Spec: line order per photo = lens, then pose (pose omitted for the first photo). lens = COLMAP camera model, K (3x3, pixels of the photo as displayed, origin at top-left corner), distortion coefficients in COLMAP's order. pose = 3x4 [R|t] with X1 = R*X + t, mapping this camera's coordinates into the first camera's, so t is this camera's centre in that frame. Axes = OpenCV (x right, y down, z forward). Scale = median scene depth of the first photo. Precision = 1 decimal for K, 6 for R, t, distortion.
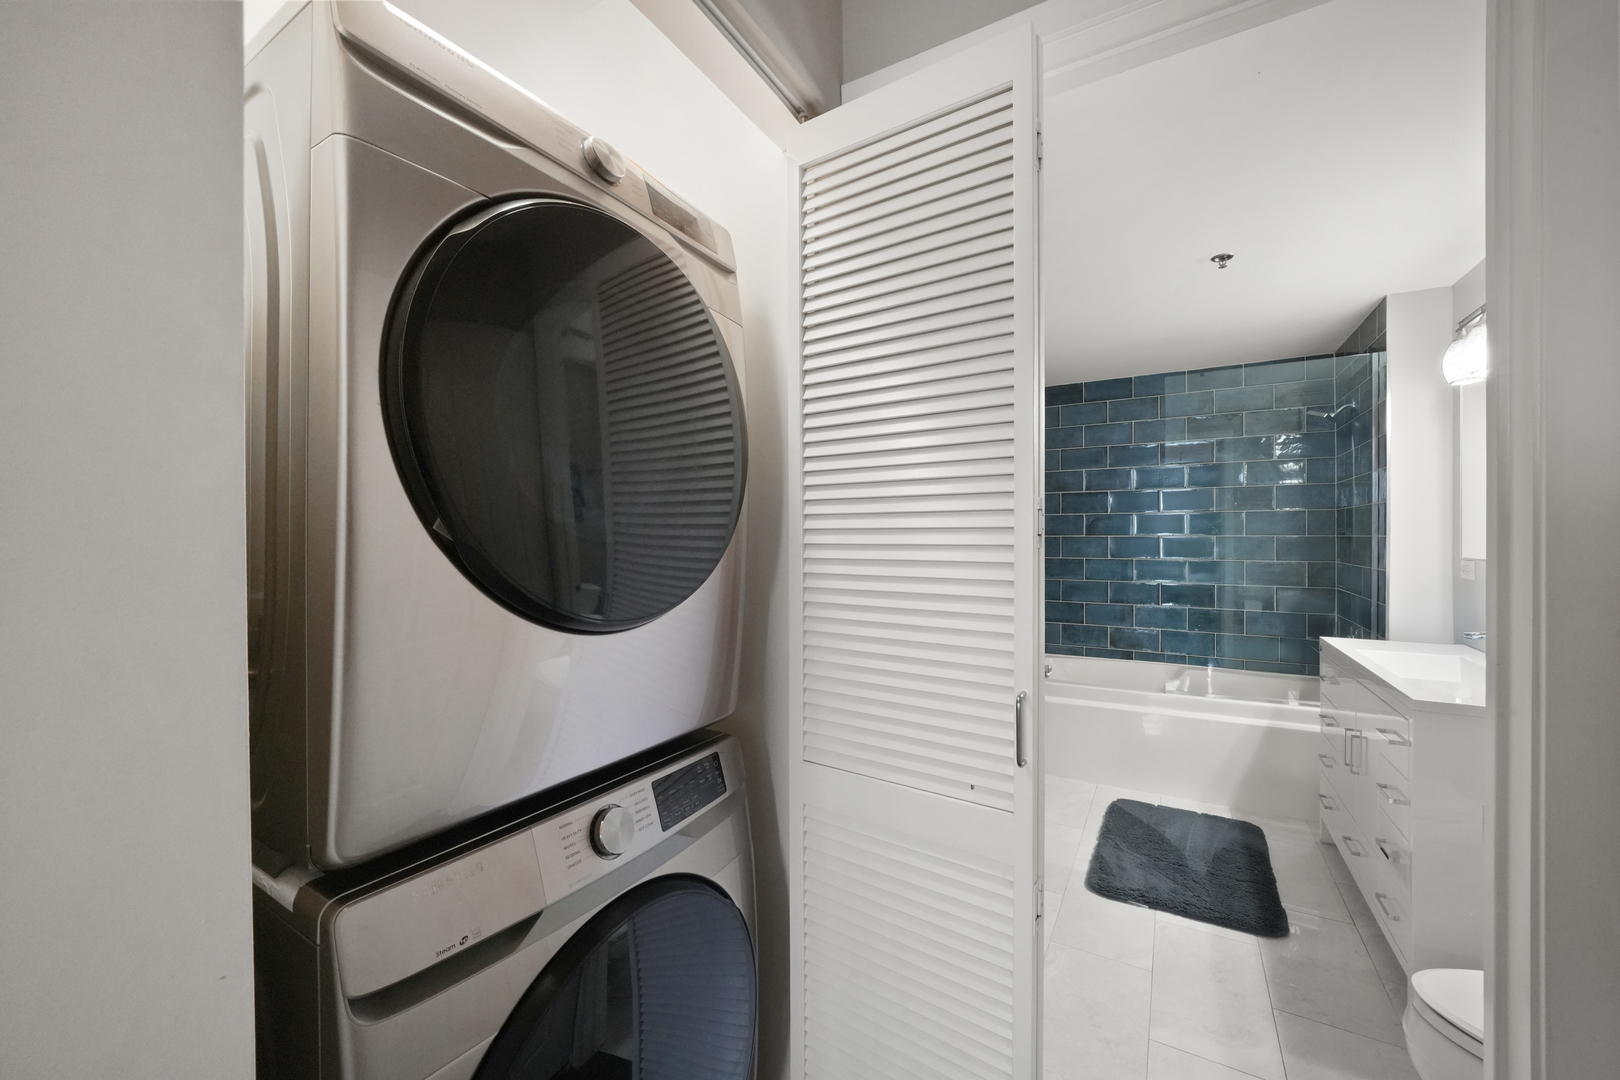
lens RADIAL K [[570.4, 0, 807.8], [0, 570.4, 551.7], [0, 0, 1]] dist [-0.028071, -0.000096]
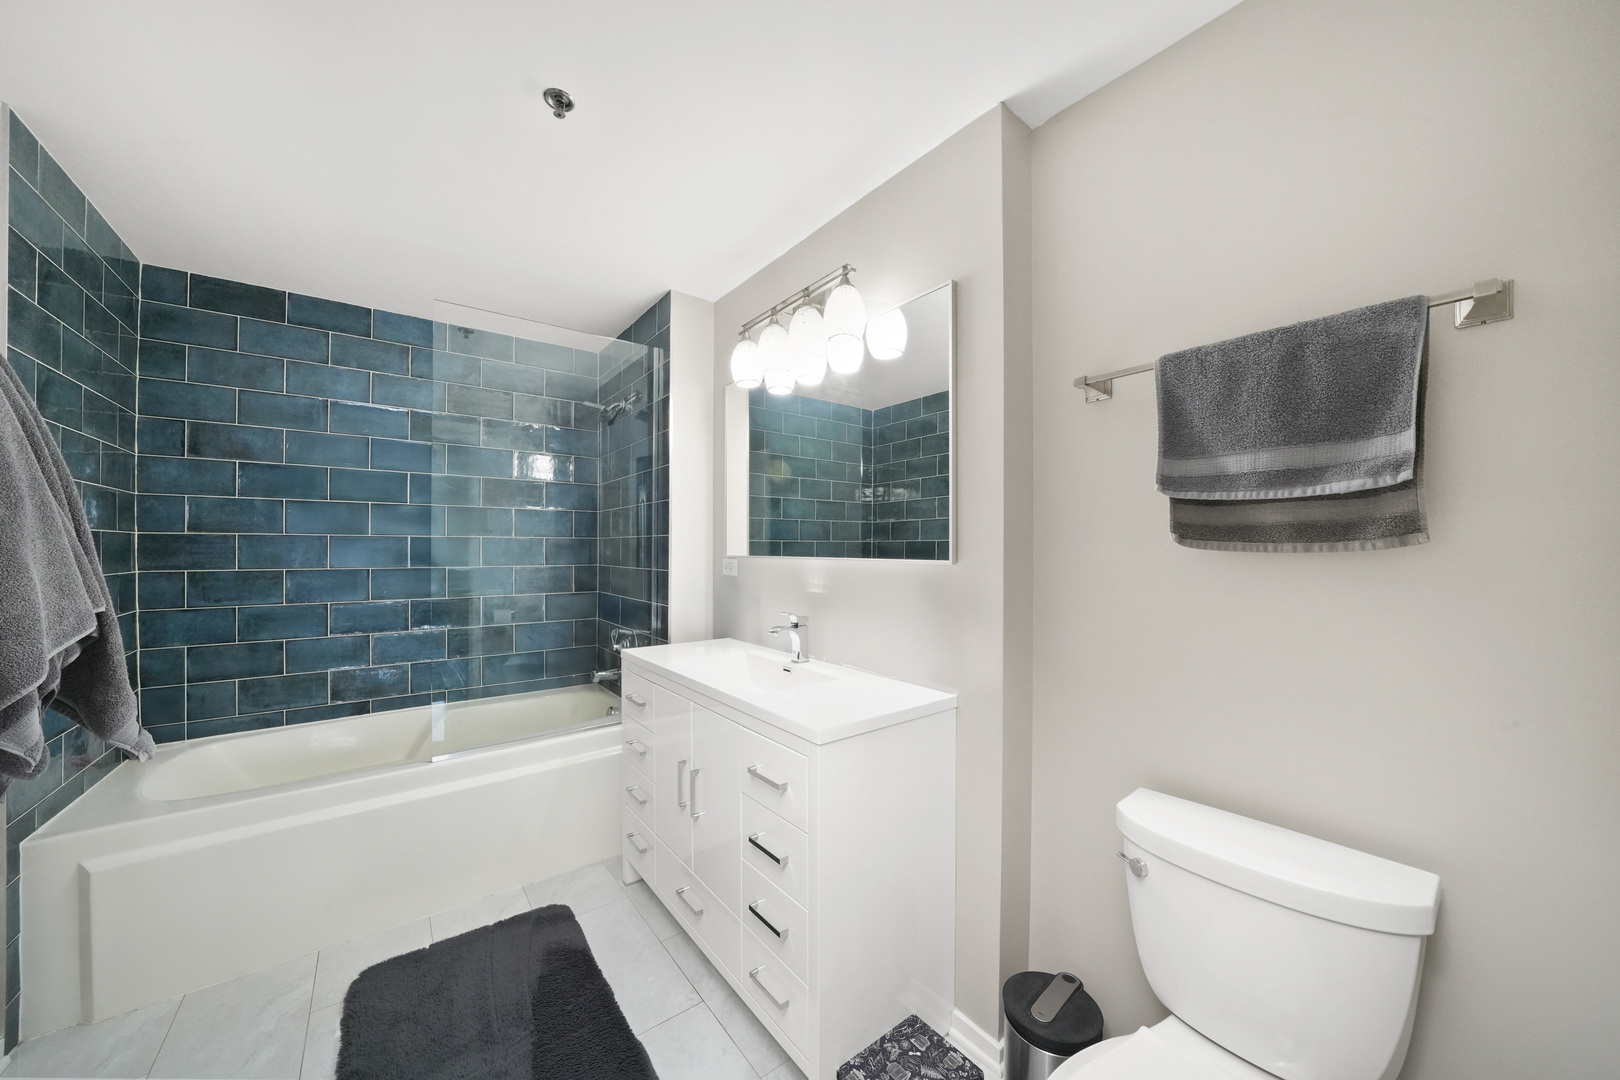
lens RADIAL K [[562.6, 0, 805.0], [0, 562.6, 539.6], [0, 0, 1]] dist [-0.021714, 0.000183]
pose [[0.348883, 0.018482, 0.936984, 0.139457], [0.019696, 0.999440, -0.027047, 0.007650], [-0.936959, 0.027891, 0.348324, 0.295356]]
